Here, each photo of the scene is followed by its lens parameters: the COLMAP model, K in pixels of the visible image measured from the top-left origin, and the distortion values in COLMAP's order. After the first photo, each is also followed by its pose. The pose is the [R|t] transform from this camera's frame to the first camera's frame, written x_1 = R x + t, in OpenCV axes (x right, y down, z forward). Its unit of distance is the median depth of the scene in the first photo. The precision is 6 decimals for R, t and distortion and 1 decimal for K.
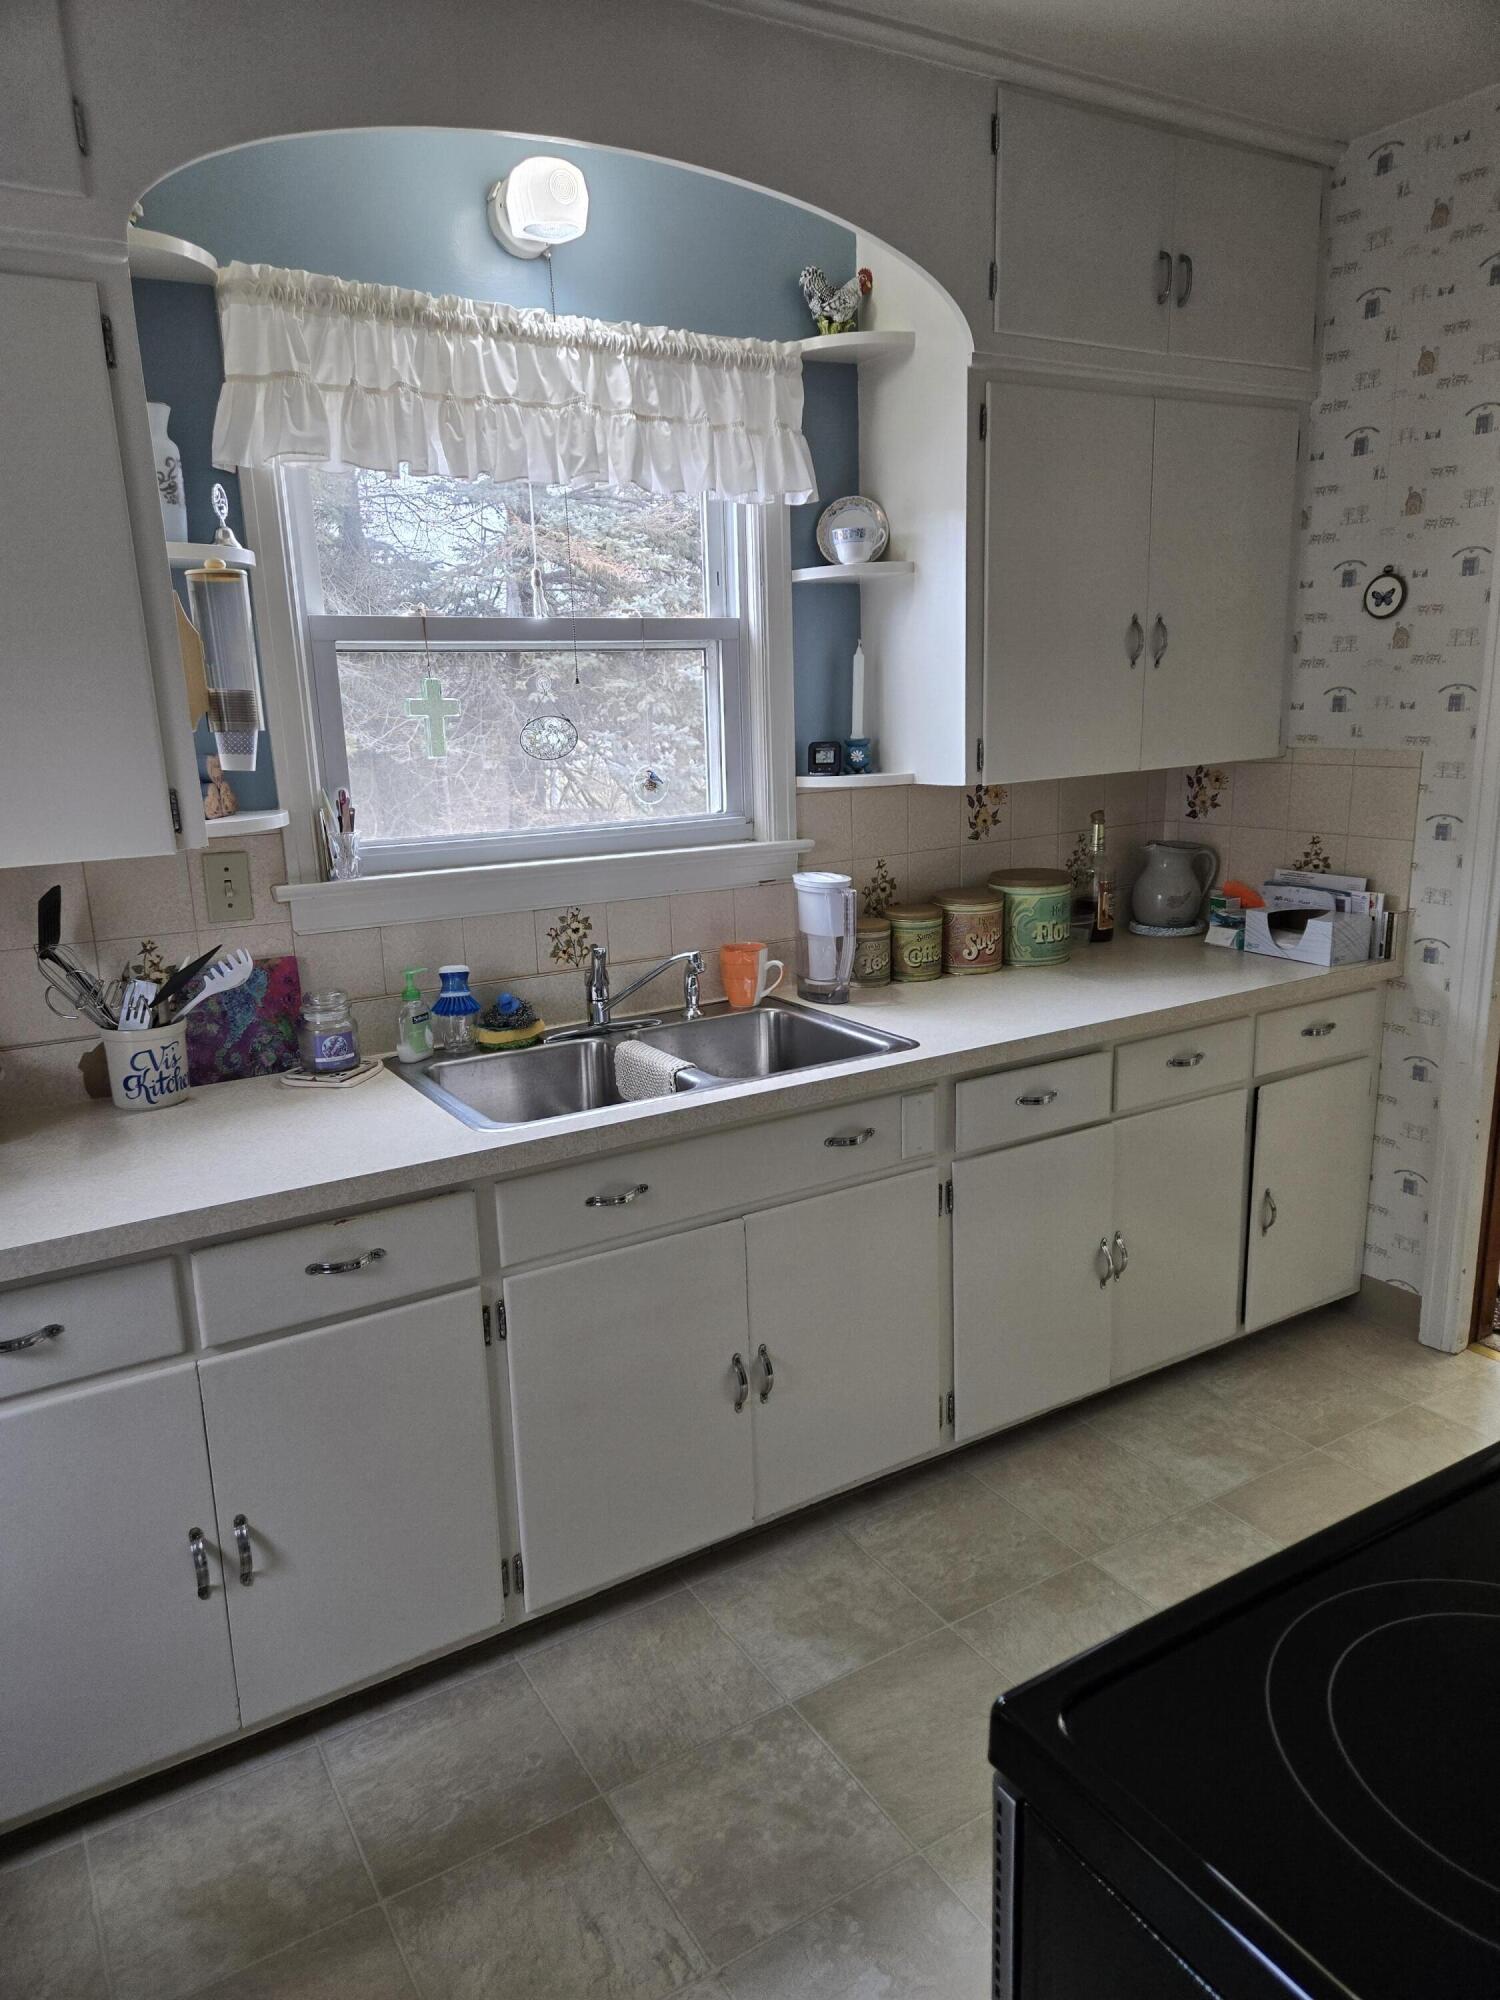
lens RADIAL K [[1343.1, 0, 730.2], [0, 1343.1, 1005.0], [0, 0, 1]] dist [0.088086, -0.075427]
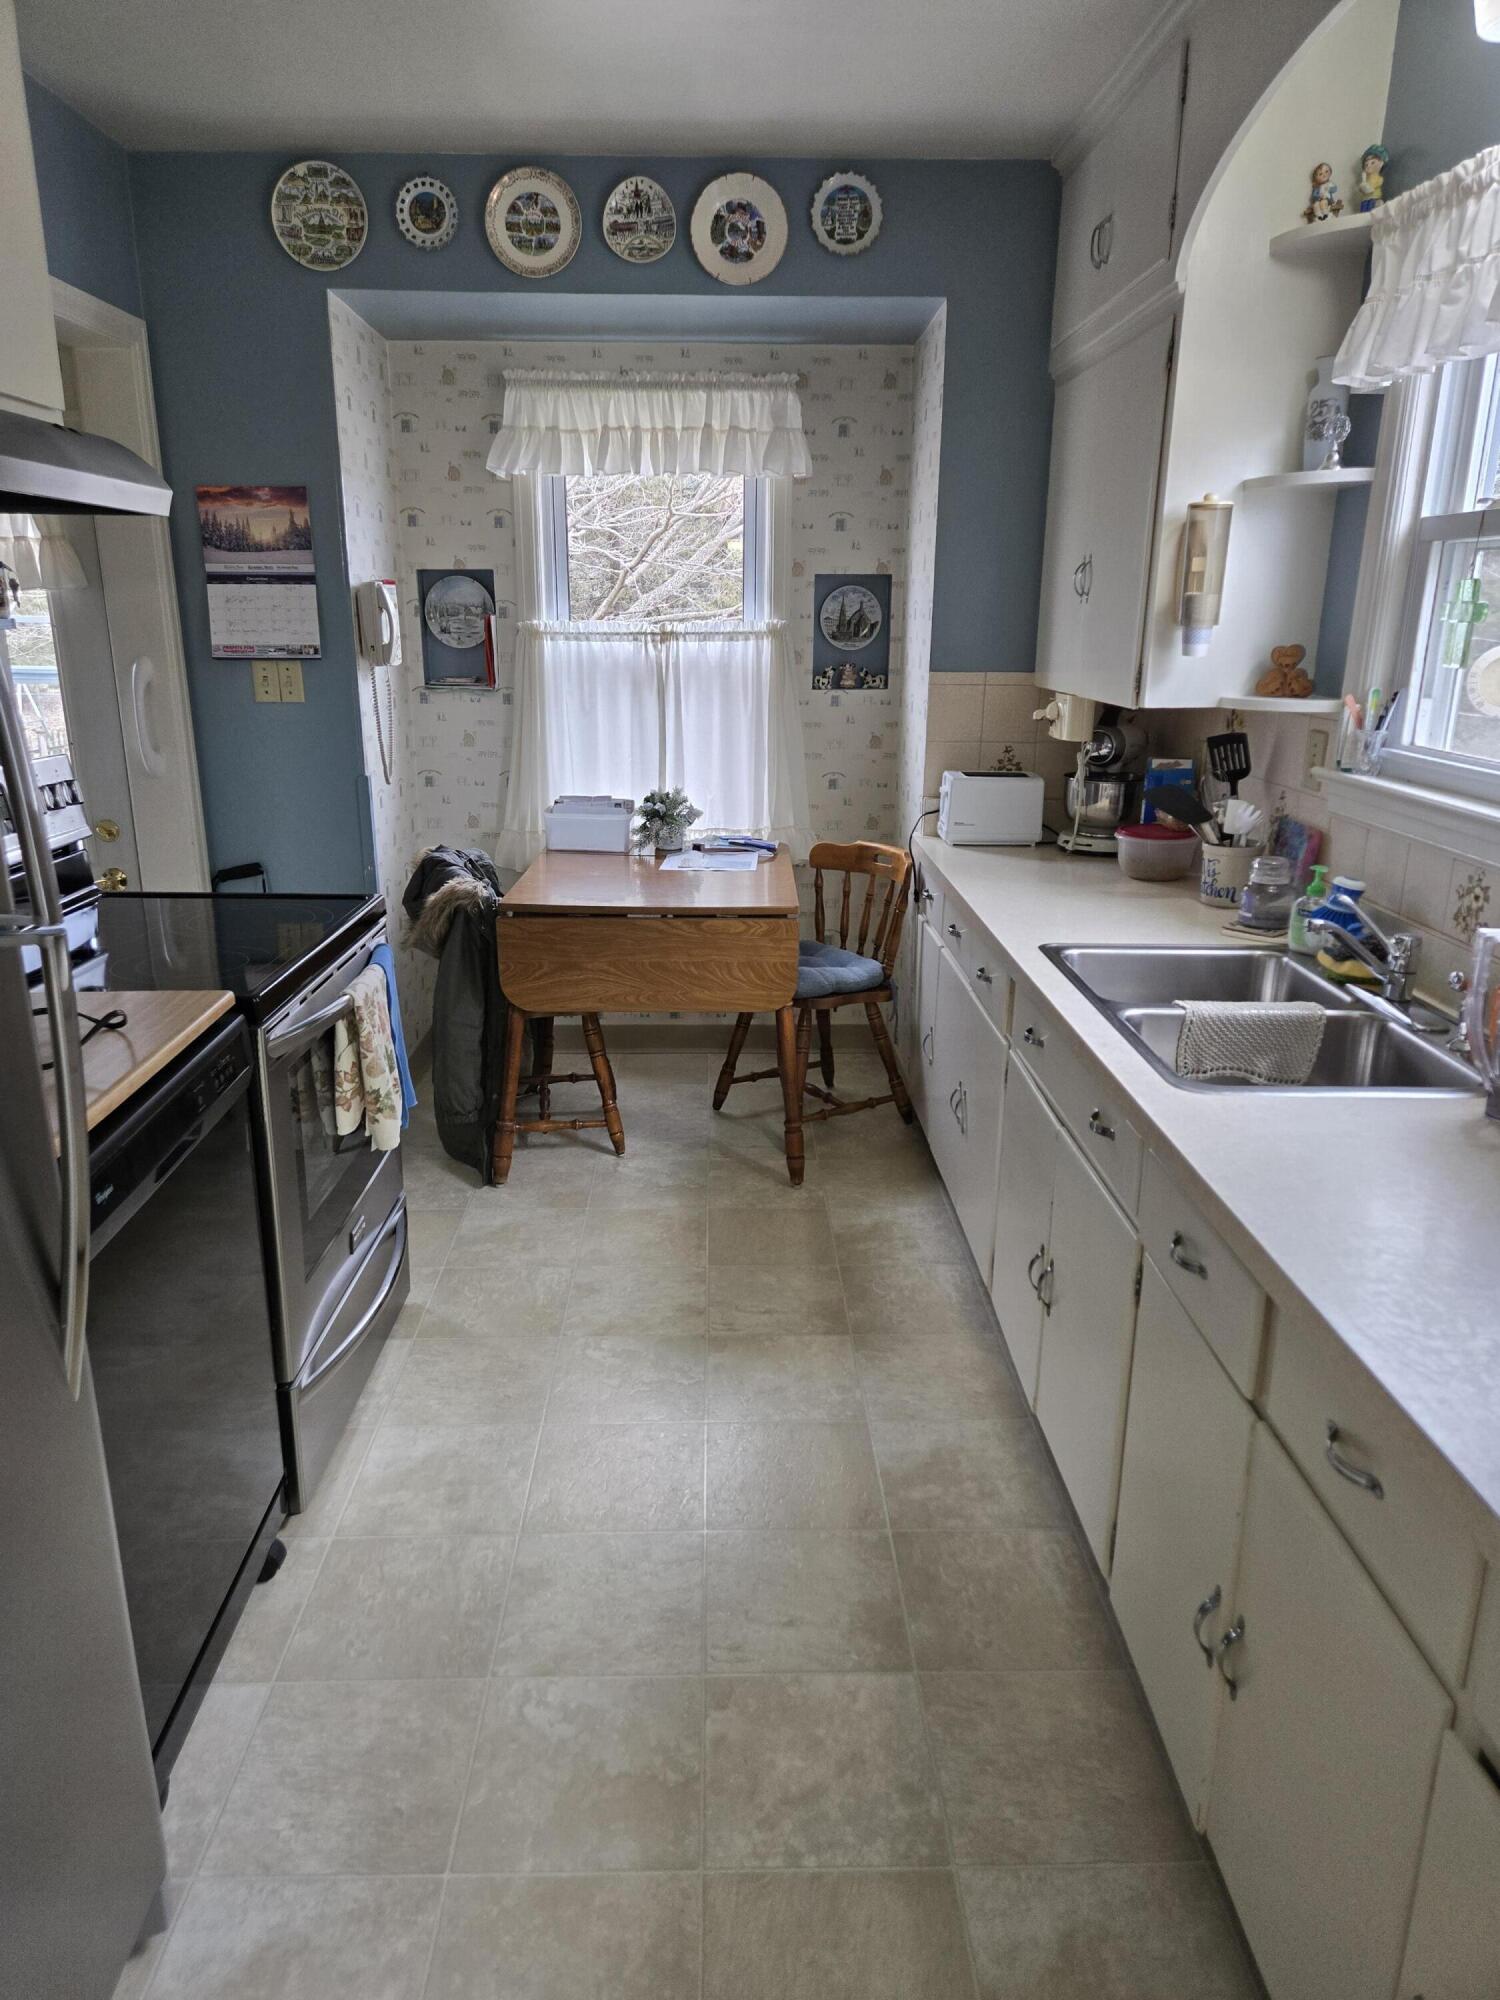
lens RADIAL K [[1343.1, 0, 735.4], [0, 1343.1, 1000.6], [0, 0, 1]] dist [0.088086, -0.075427]
pose [[-0.505248, 0.264366, -0.821484, 0.714211], [-0.192769, 0.893294, 0.406037, -0.221507], [0.841169, 0.363505, -0.400374, 0.873514]]
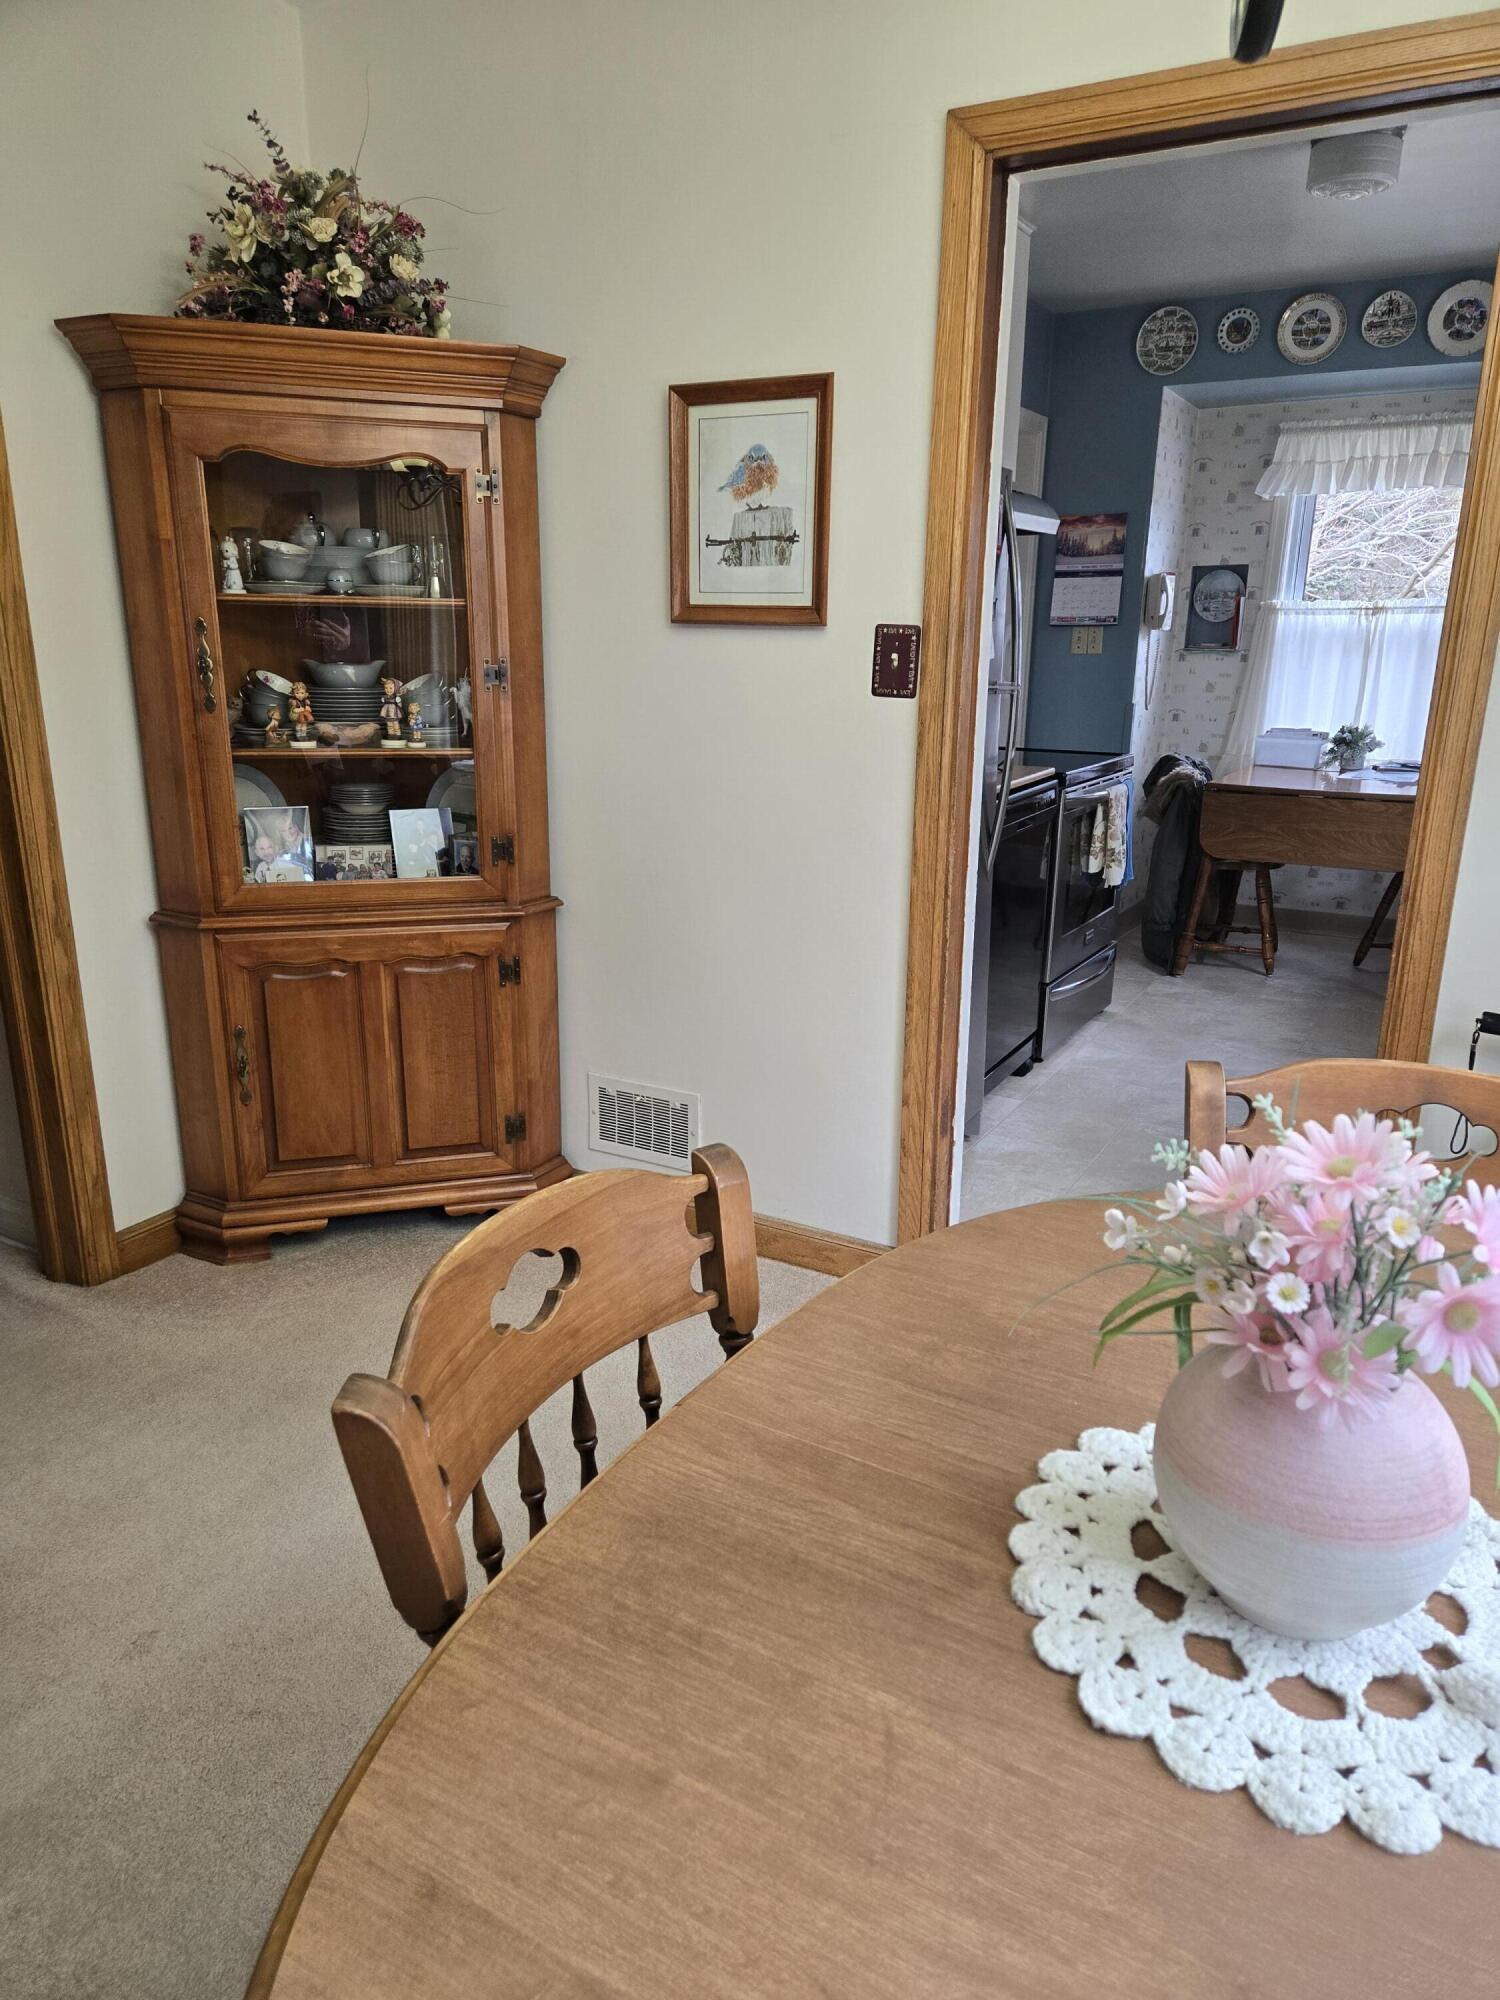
lens RADIAL K [[1343.1, 0, 747.6], [0, 1343.1, 1016.3], [0, 0, 1]] dist [0.088086, -0.075427]
pose [[-0.873358, 0.154114, -0.462054, 1.221236], [-0.100069, 0.871616, 0.479867, -0.308235], [0.476688, 0.465333, -0.745811, 1.375110]]
